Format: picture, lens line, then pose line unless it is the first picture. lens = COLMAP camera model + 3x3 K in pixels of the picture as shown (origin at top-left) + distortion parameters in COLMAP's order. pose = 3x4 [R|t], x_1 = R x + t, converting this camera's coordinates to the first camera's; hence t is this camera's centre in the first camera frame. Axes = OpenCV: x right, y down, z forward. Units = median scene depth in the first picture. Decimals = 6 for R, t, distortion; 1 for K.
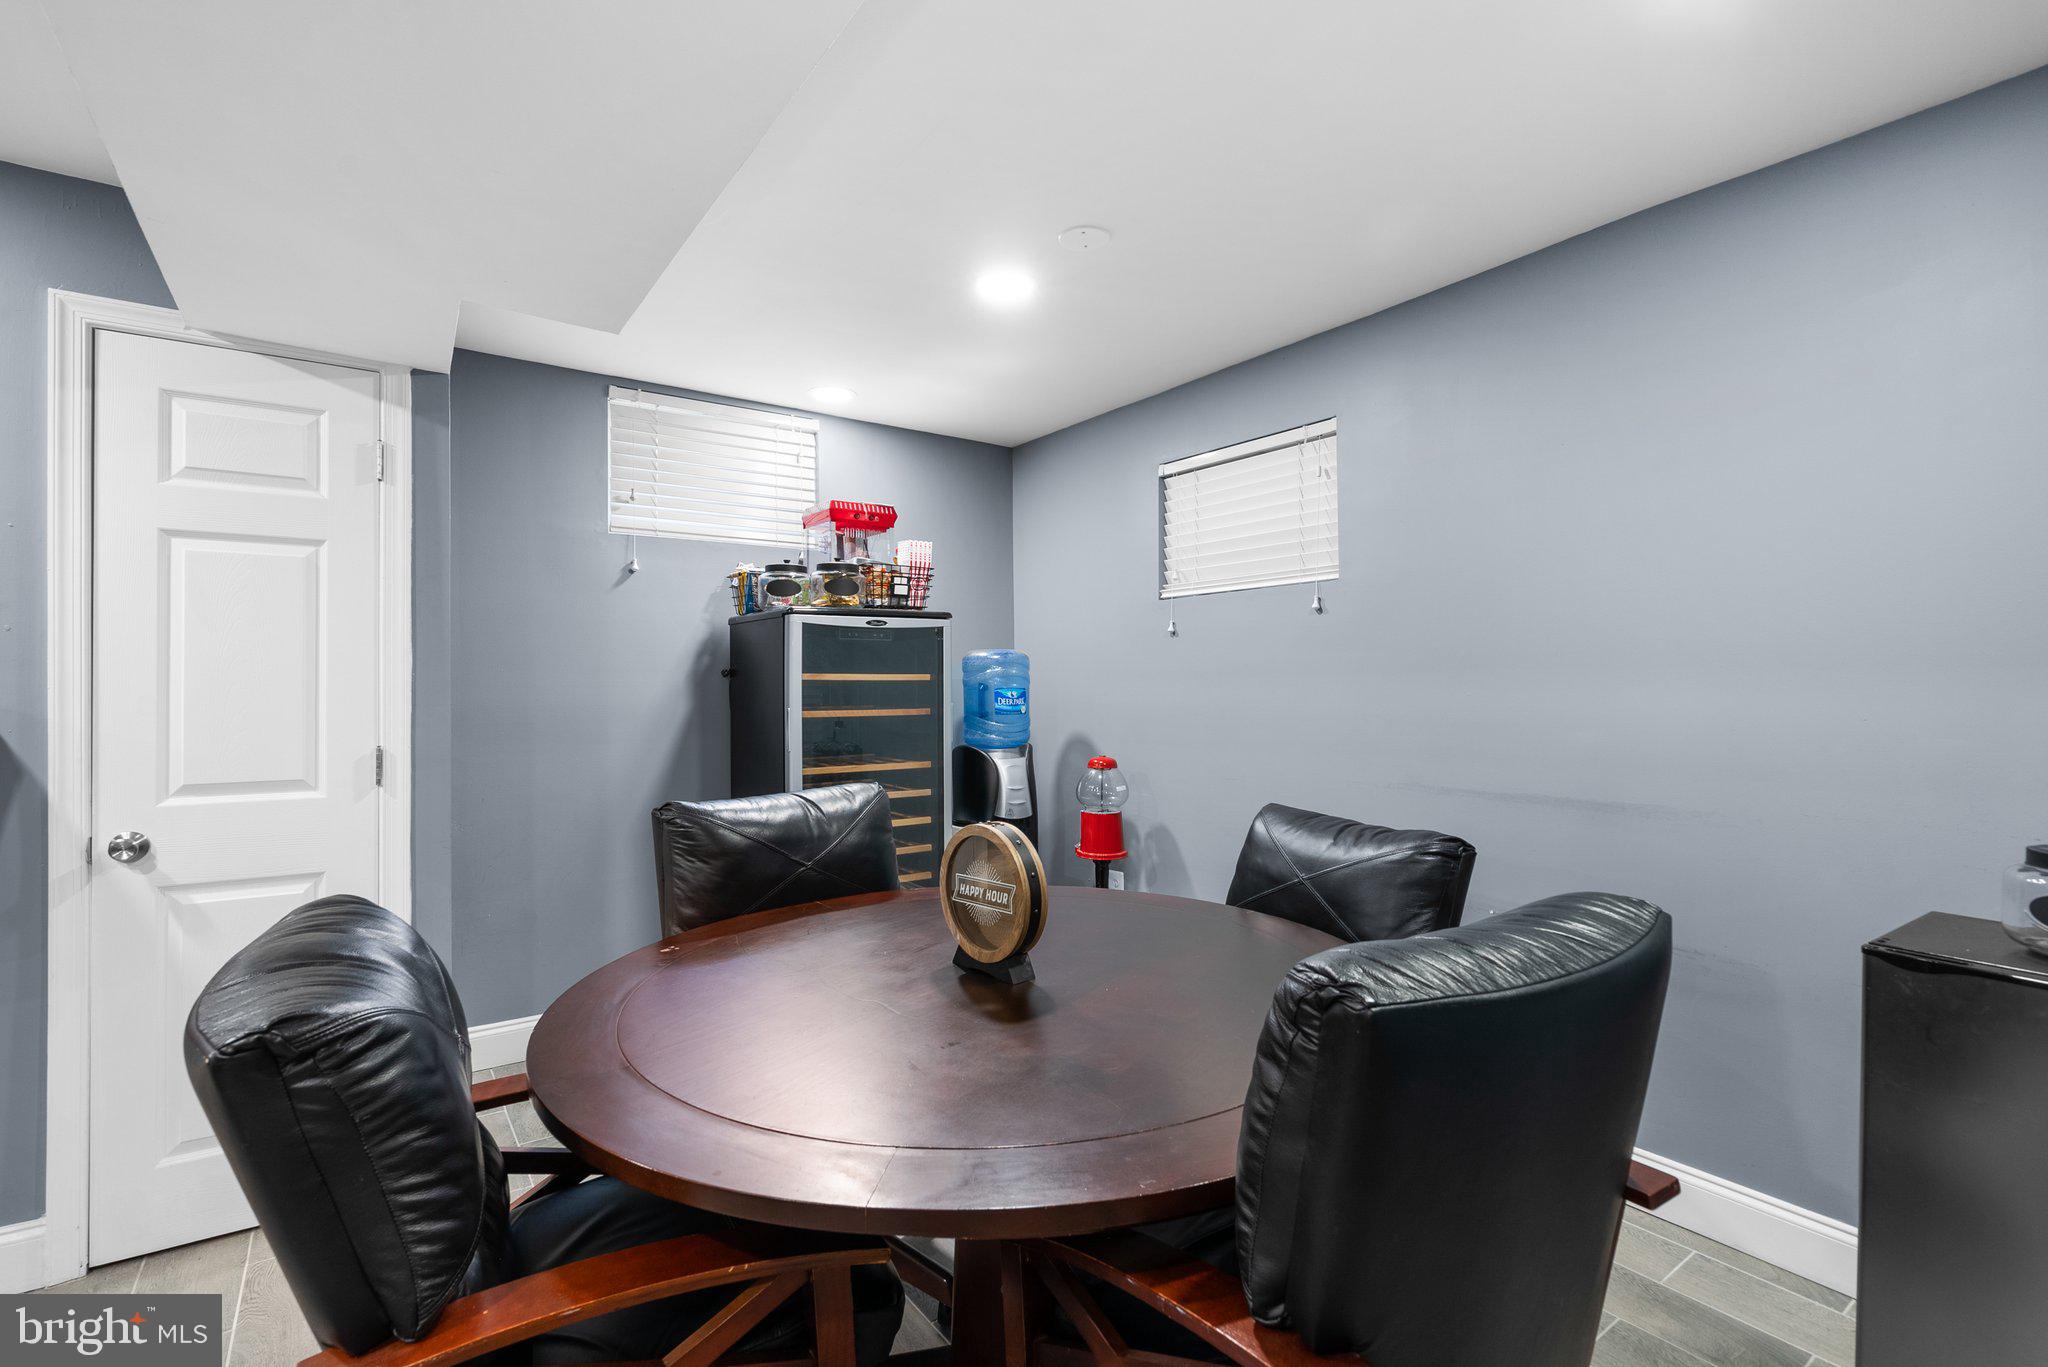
lens RADIAL K [[941.6, 0, 1023.2], [0, 941.6, 674.3], [0, 0, 1]] dist [0.000714, 0.000561]
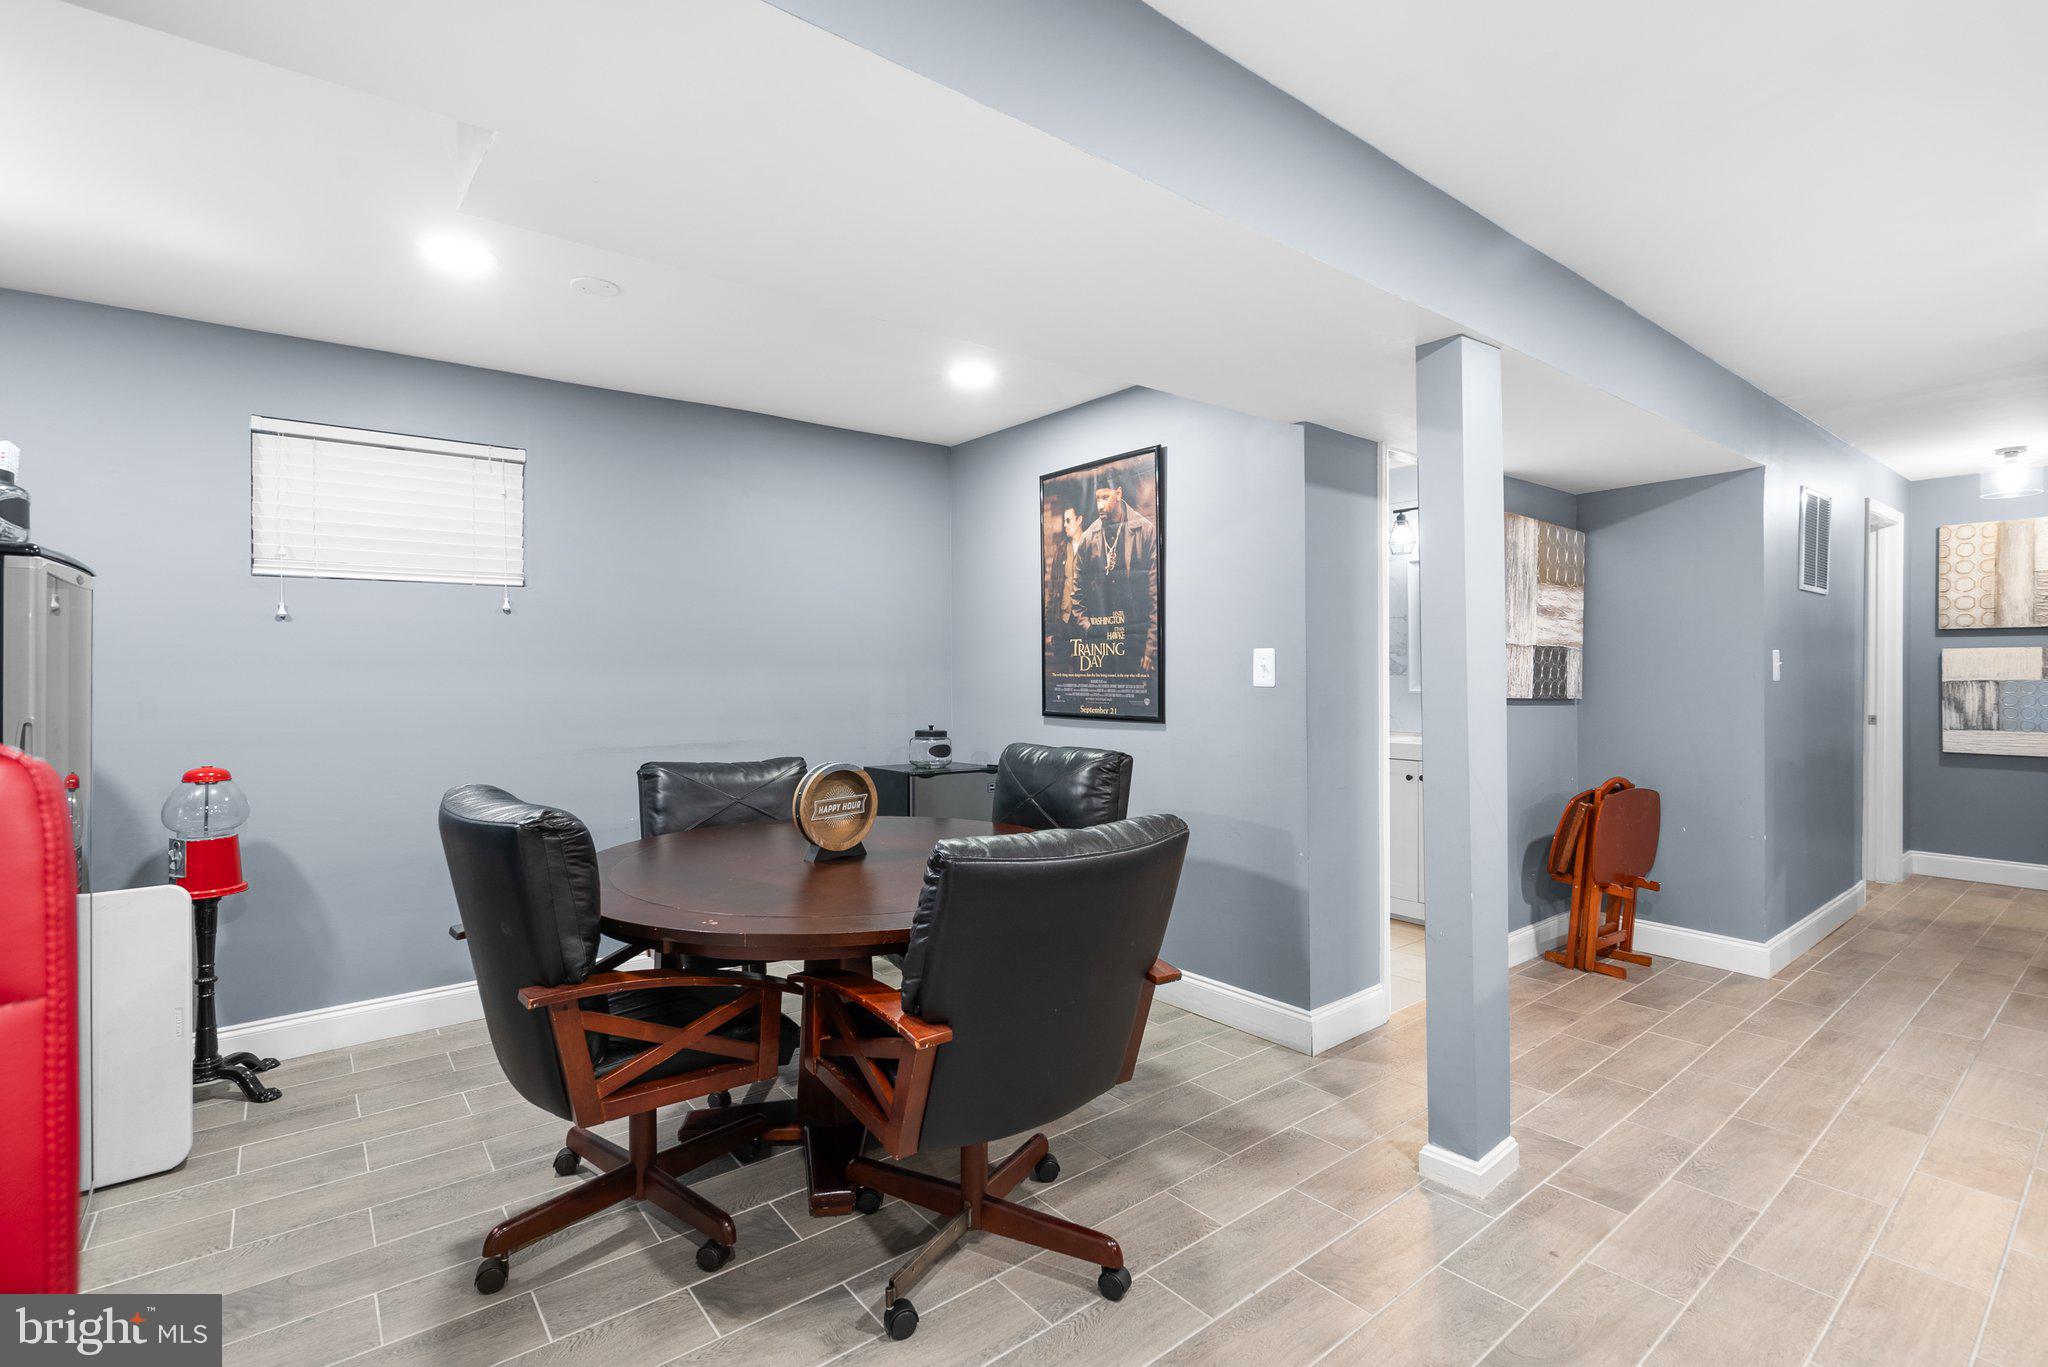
lens RADIAL K [[941.6, 0, 1023.2], [0, 941.6, 674.3], [0, 0, 1]] dist [0.000714, 0.000561]
pose [[-0.054367, -0.000715, 0.998521, -0.836760], [-0.001759, 0.999998, 0.000620, 0.009124], [-0.998519, -0.001723, -0.054368, 0.419622]]
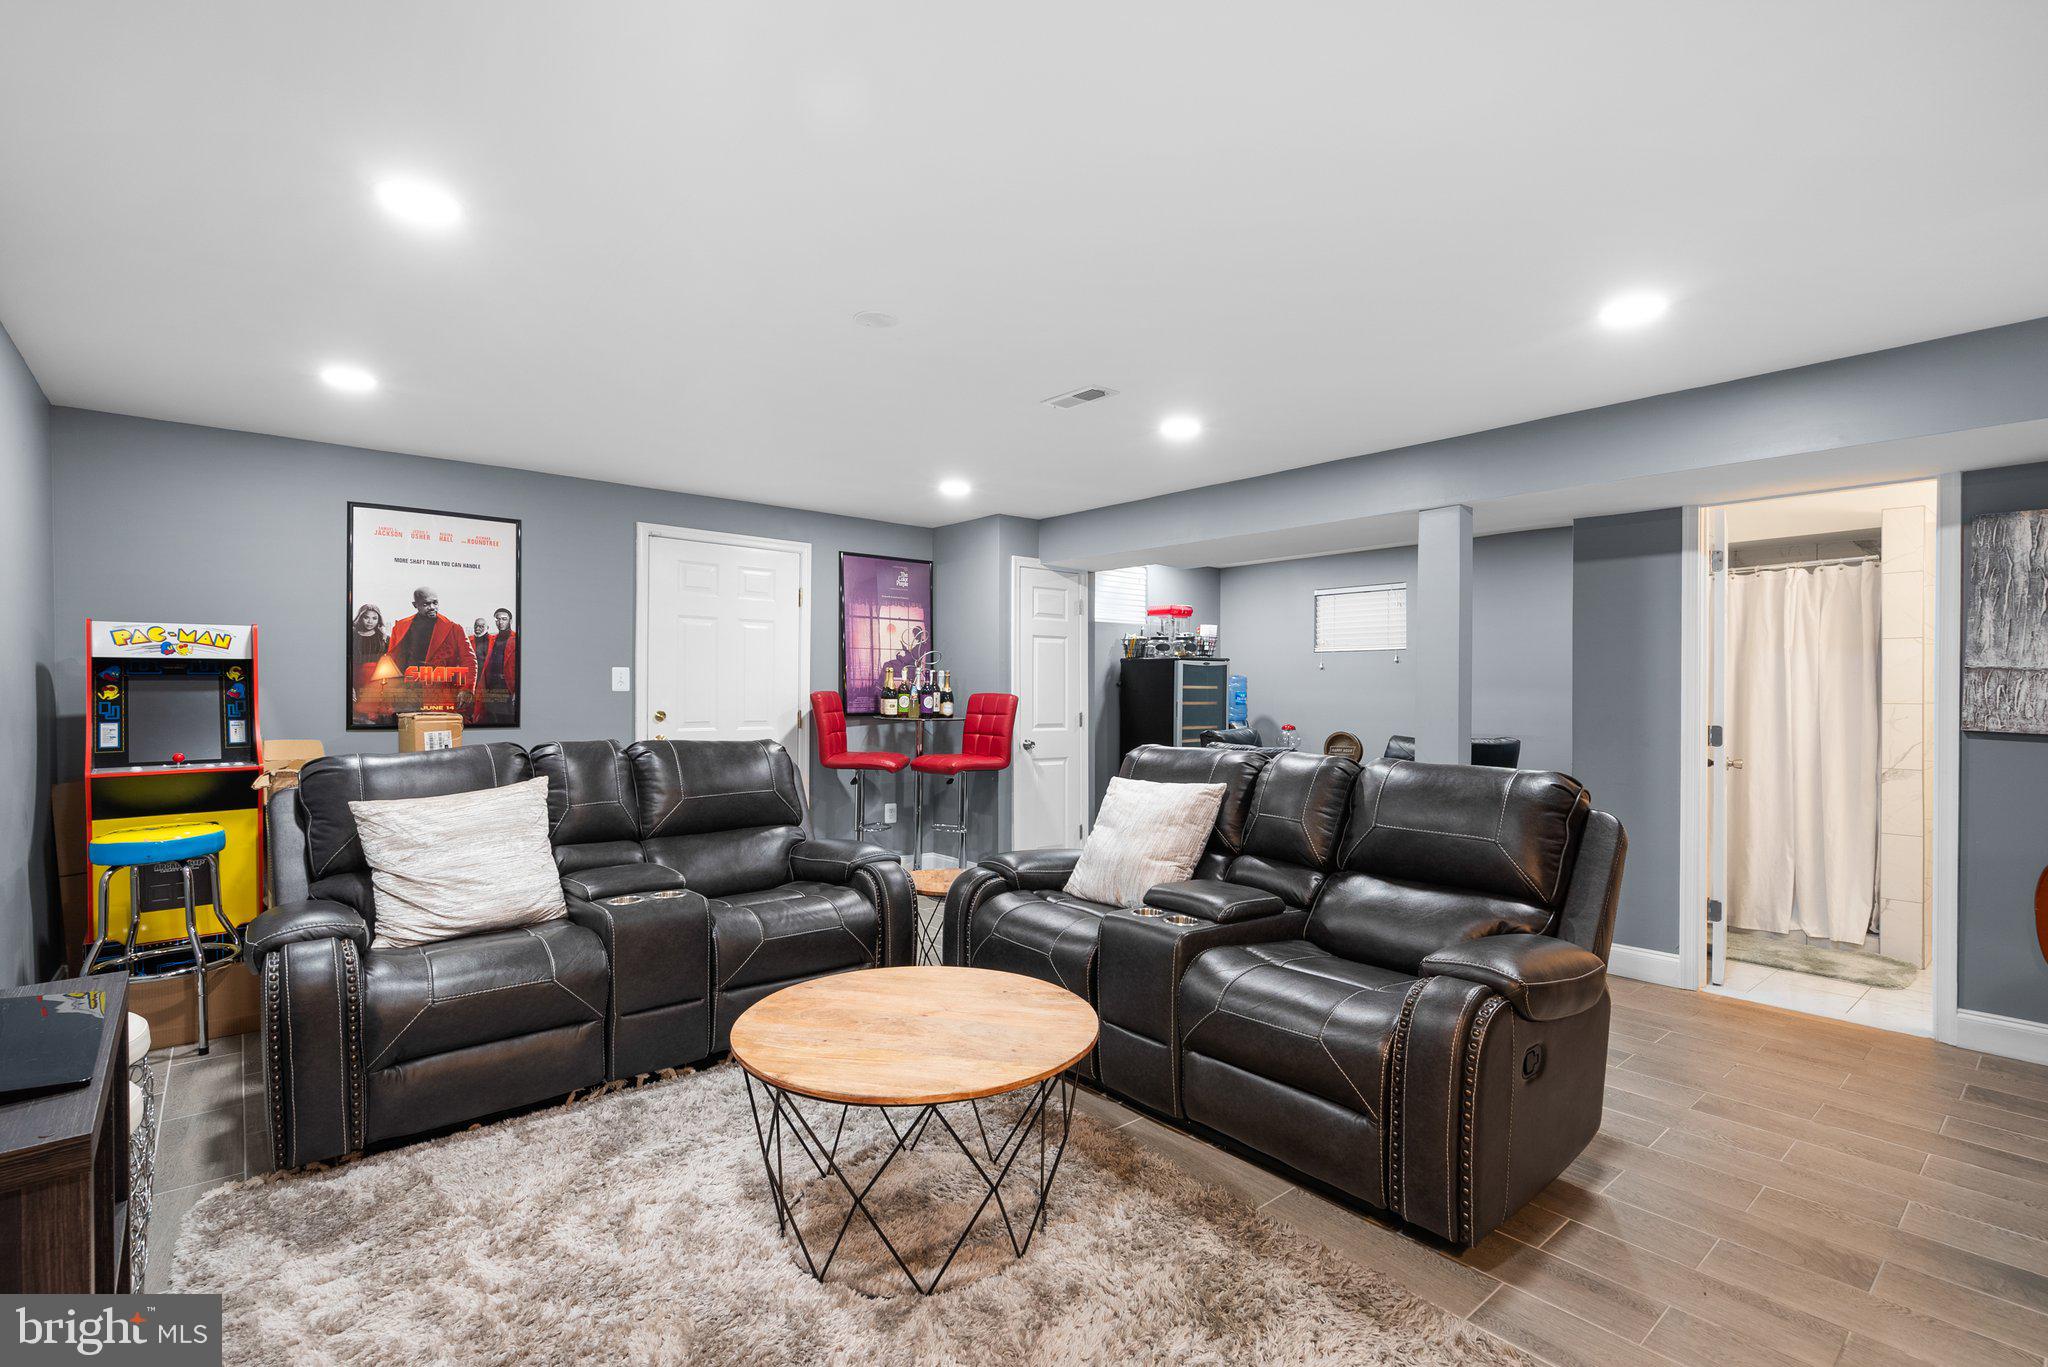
lens RADIAL K [[941.6, 0, 1023.2], [0, 941.6, 674.3], [0, 0, 1]] dist [0.000714, 0.000561]
pose [[0.996749, 0.009417, 0.080012, -0.799043], [-0.008963, 0.999942, -0.006029, -0.010885], [-0.080064, 0.005292, 0.996776, -1.269991]]
